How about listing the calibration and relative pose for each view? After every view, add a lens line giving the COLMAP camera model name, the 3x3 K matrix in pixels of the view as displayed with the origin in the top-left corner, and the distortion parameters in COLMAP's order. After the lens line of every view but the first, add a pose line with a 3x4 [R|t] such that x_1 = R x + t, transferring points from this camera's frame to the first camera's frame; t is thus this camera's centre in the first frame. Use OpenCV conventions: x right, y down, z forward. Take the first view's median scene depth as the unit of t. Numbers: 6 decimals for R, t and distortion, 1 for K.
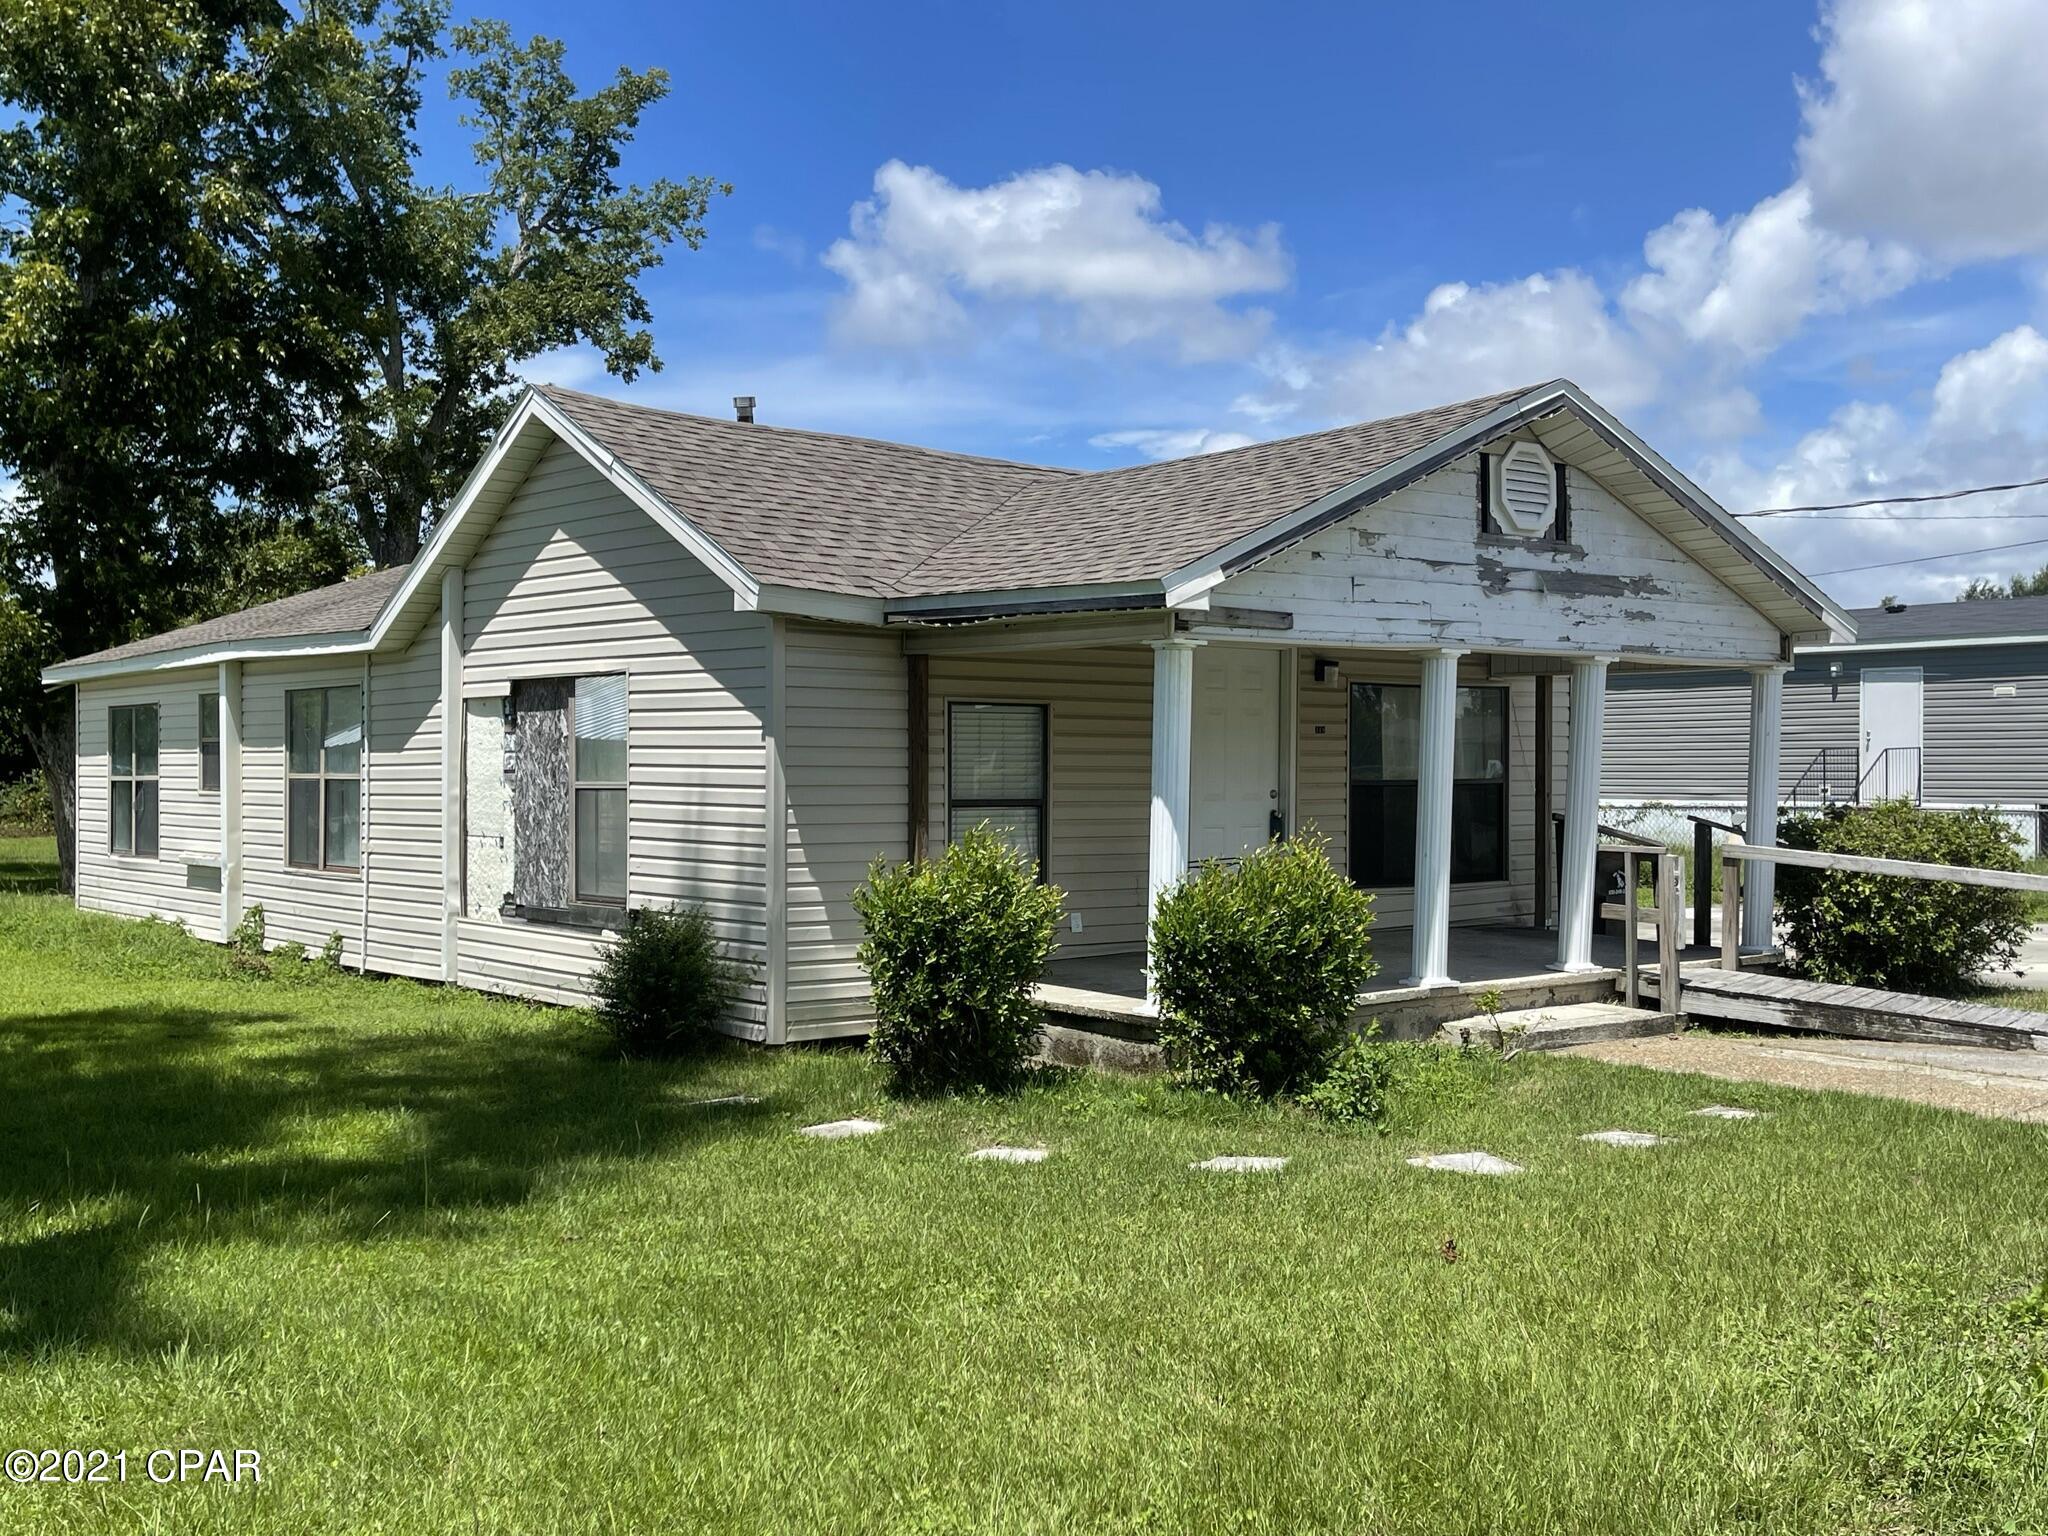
lens RADIAL K [[2062.4, 0, 1073.7], [0, 2062.4, 778.0], [0, 0, 1]] dist [0.032584, 0.000000]
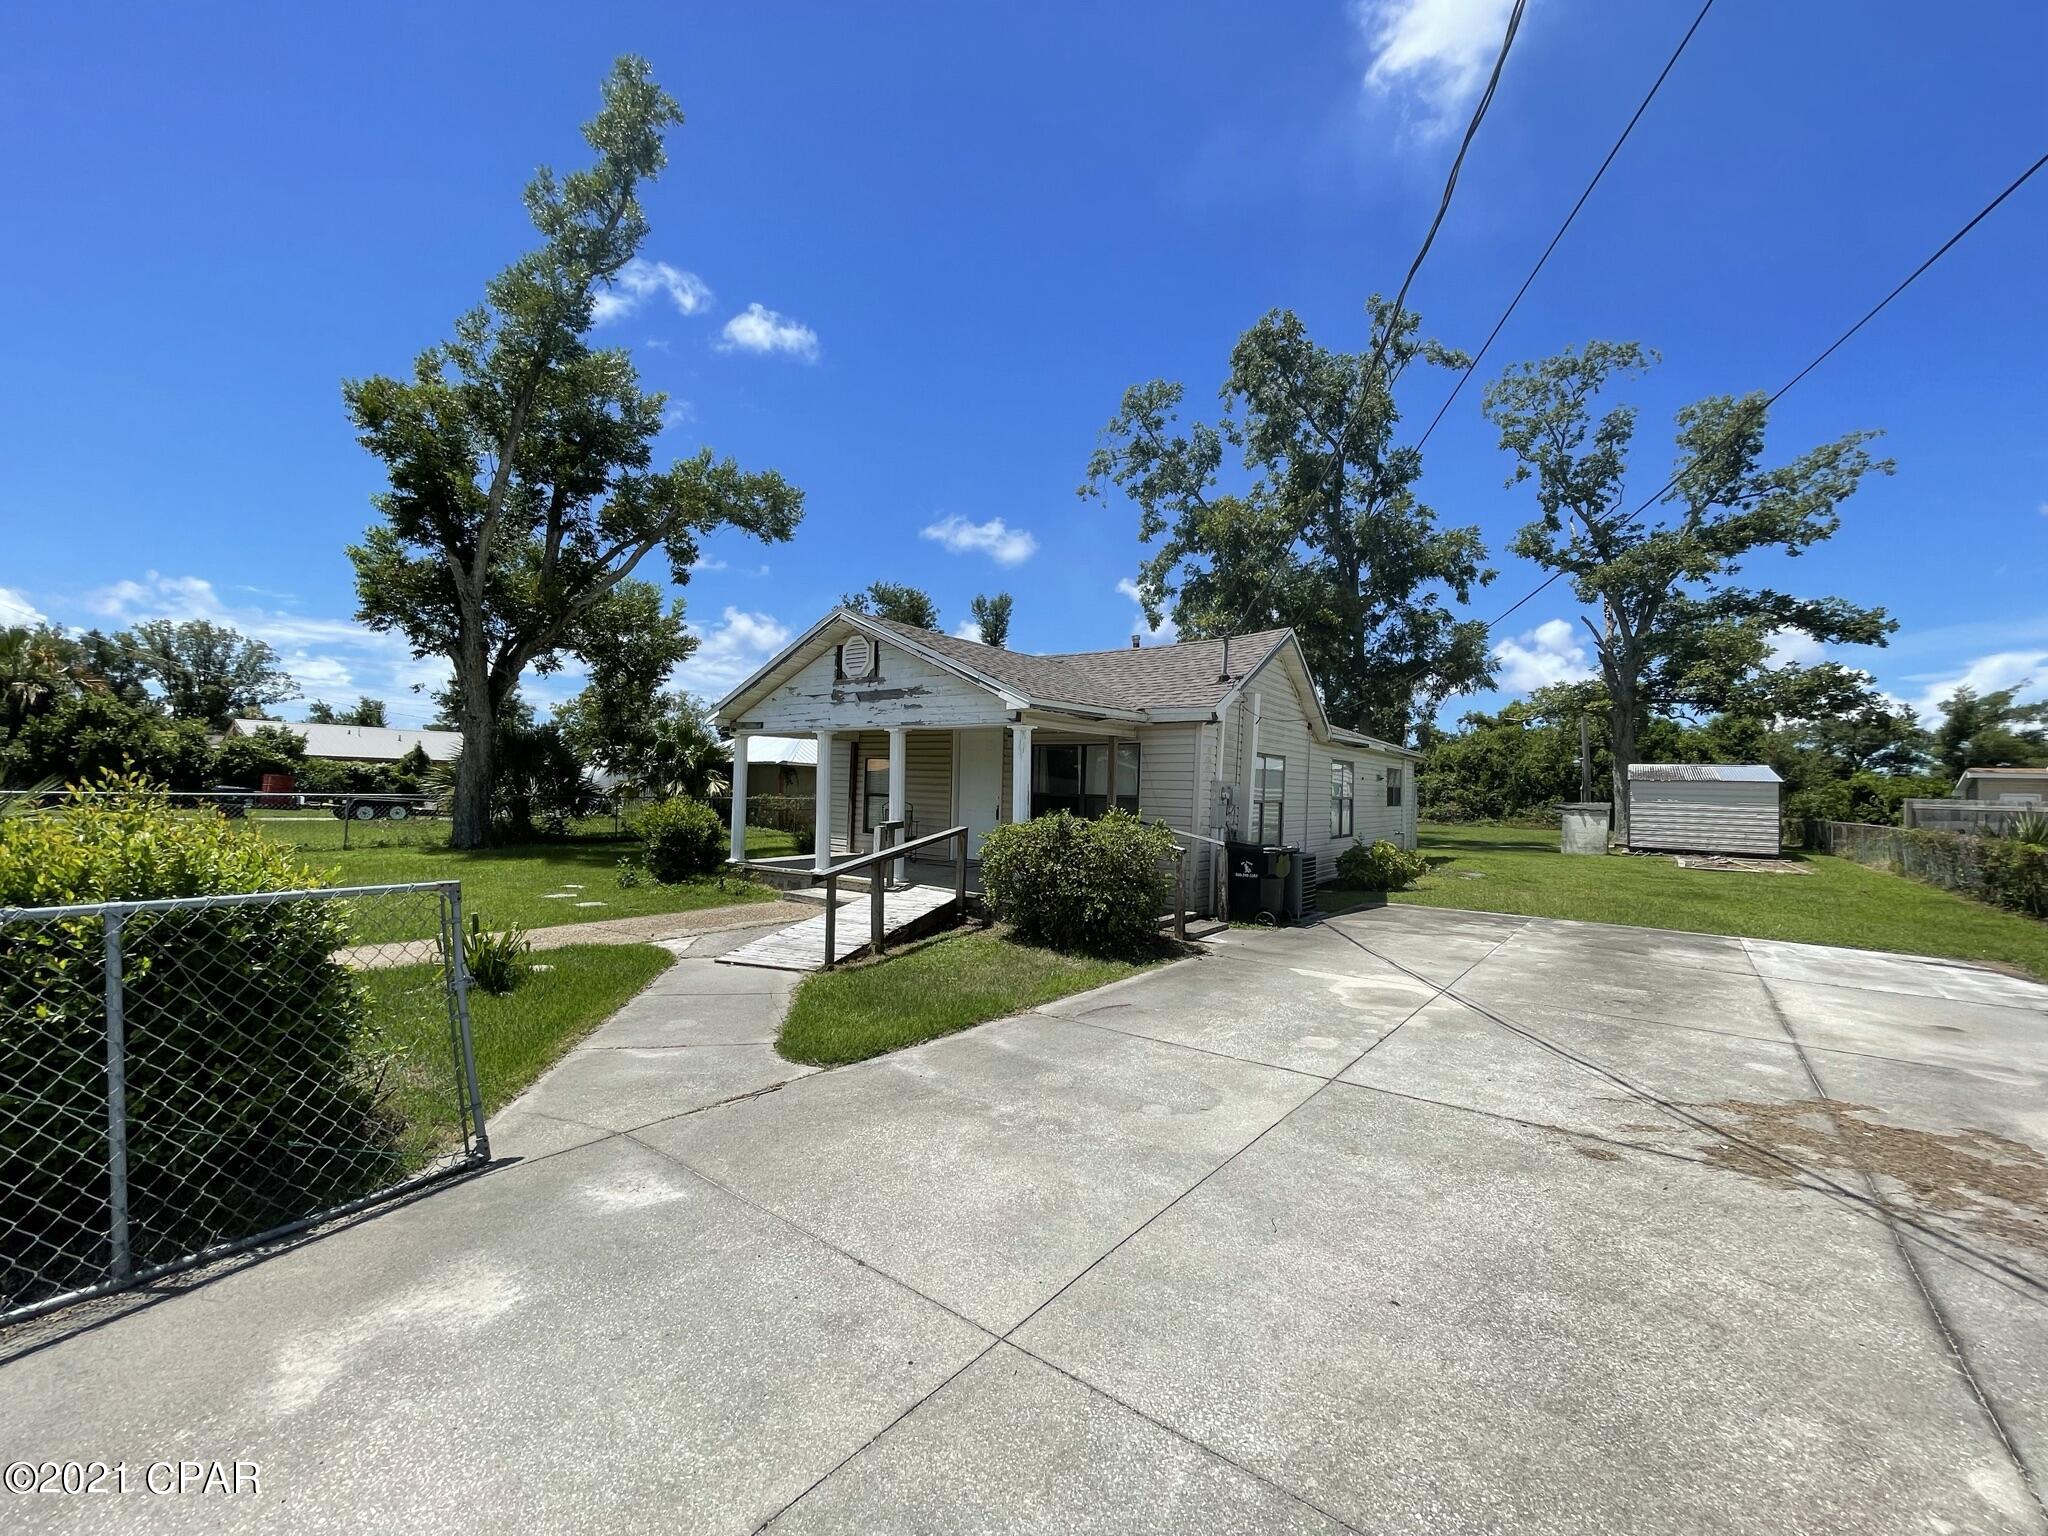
lens RADIAL K [[826.6, 0, 1019.5], [0, 826.6, 769.0], [0, 0, 1]] dist [-0.003113, 0.001357]
pose [[0.241941, -0.012628, -0.970209, 1.107189], [-0.031981, 0.999268, -0.020981, -0.005488], [0.969764, 0.036104, 0.241360, 0.947047]]
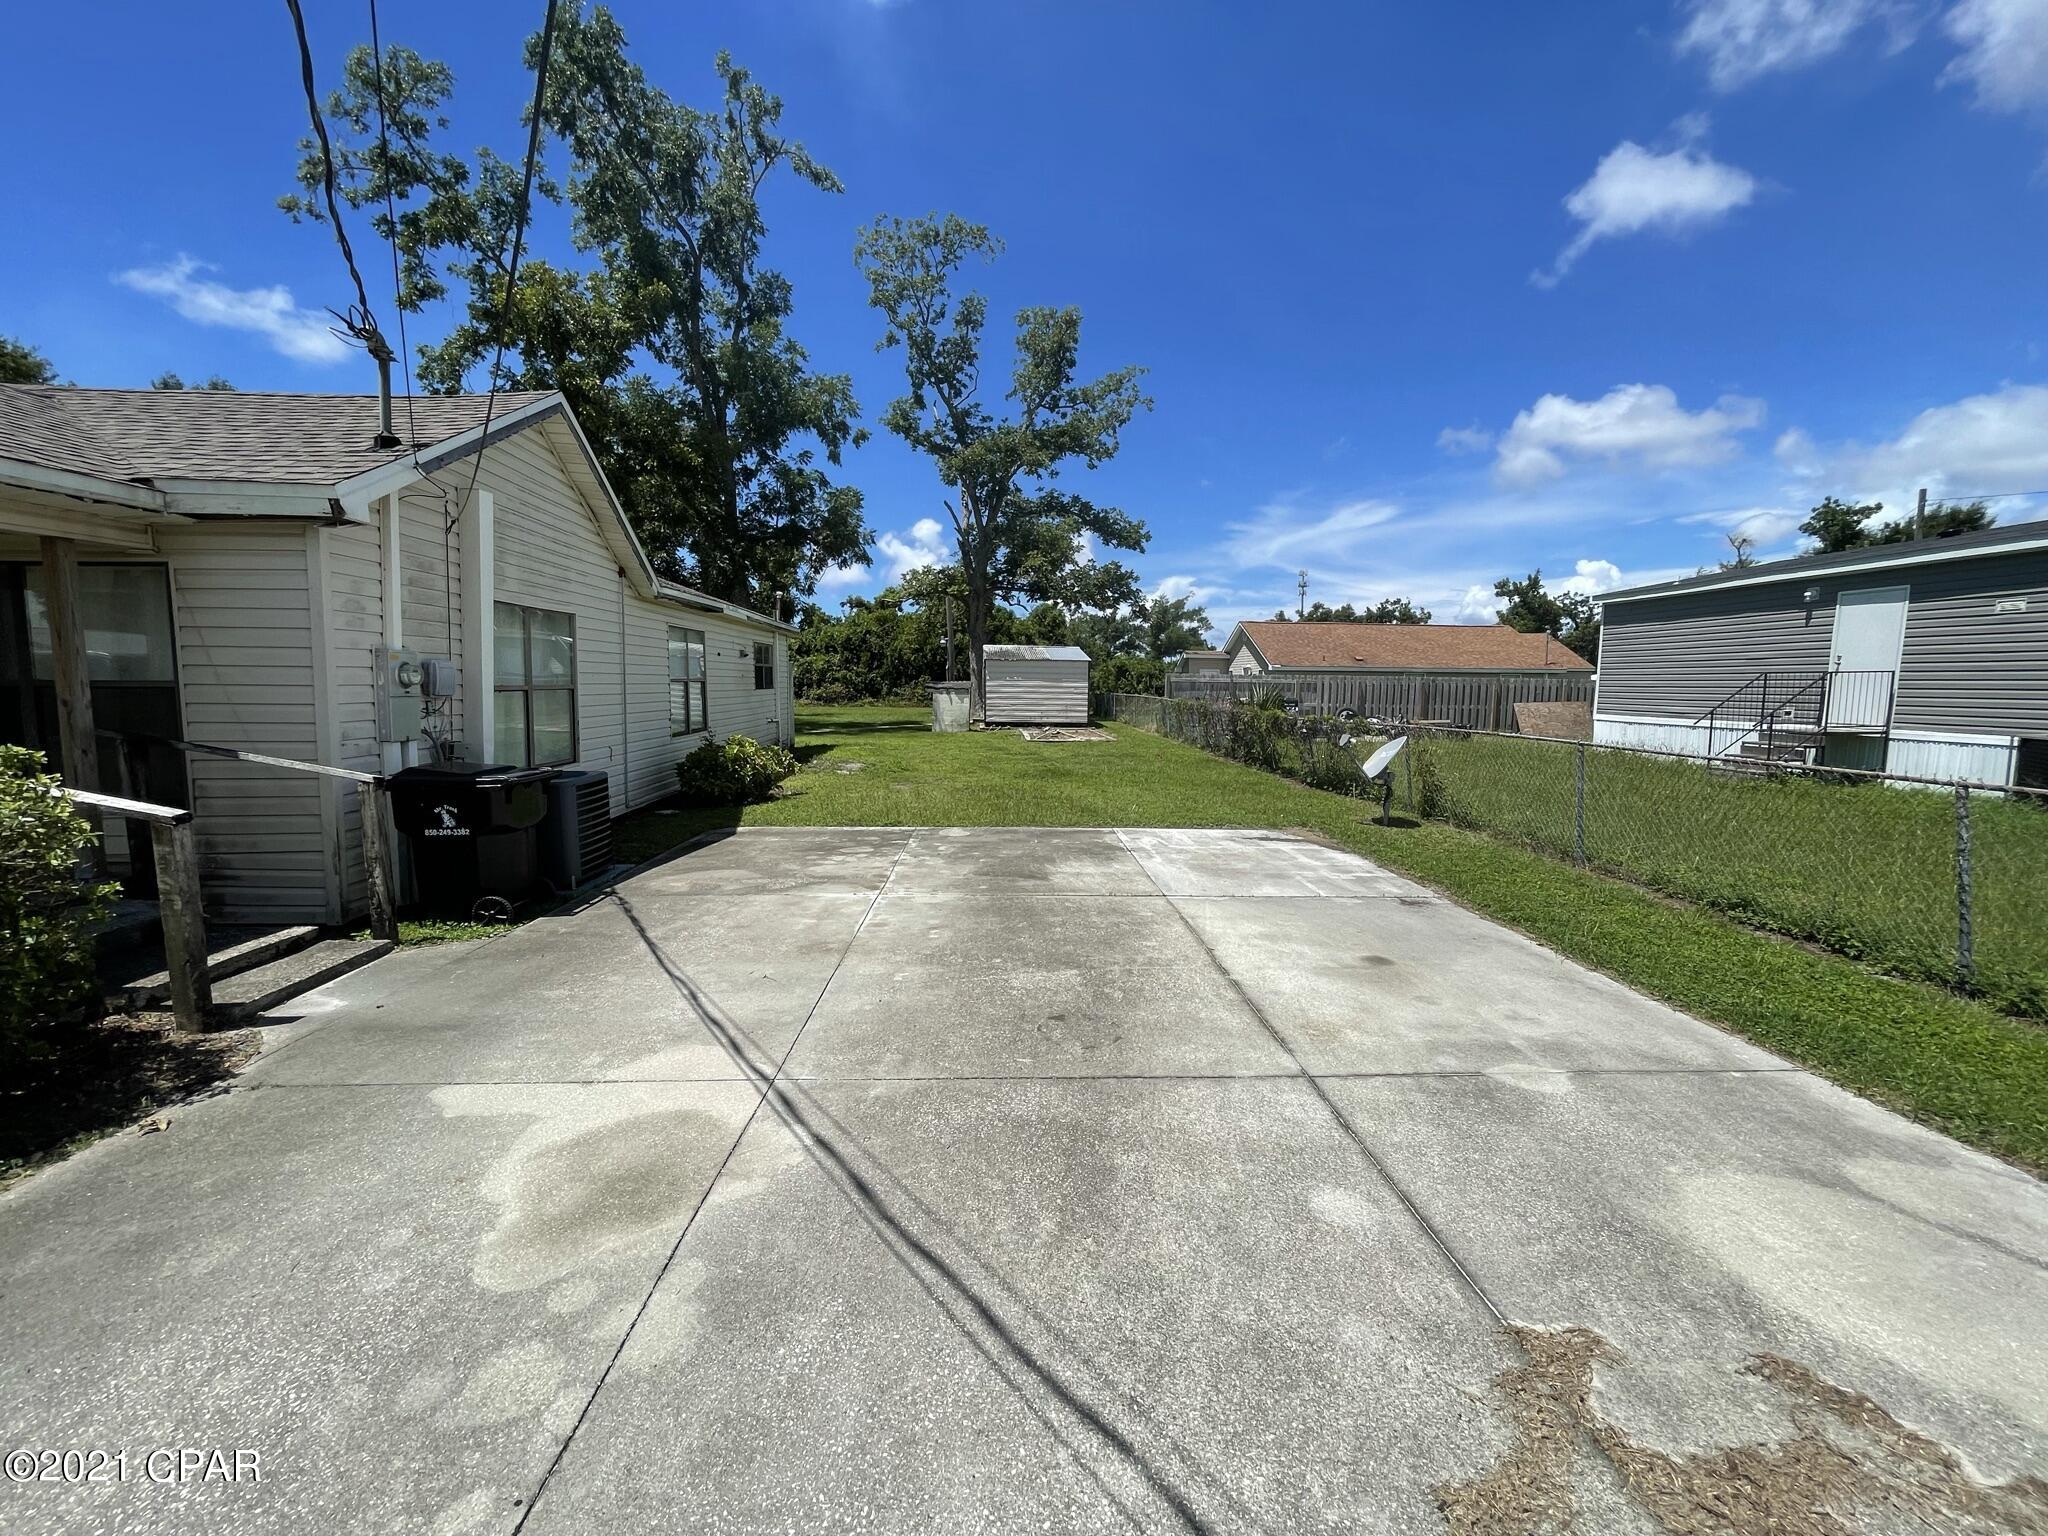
lens RADIAL K [[826.6, 0, 1018.7], [0, 826.6, 773.4], [0, 0, 1]] dist [-0.003113, 0.001357]
pose [[0.806322, 0.076615, -0.586493, 0.849205], [-0.016621, 0.994119, 0.107014, -0.004701], [0.591243, -0.076540, 0.802853, 1.202102]]
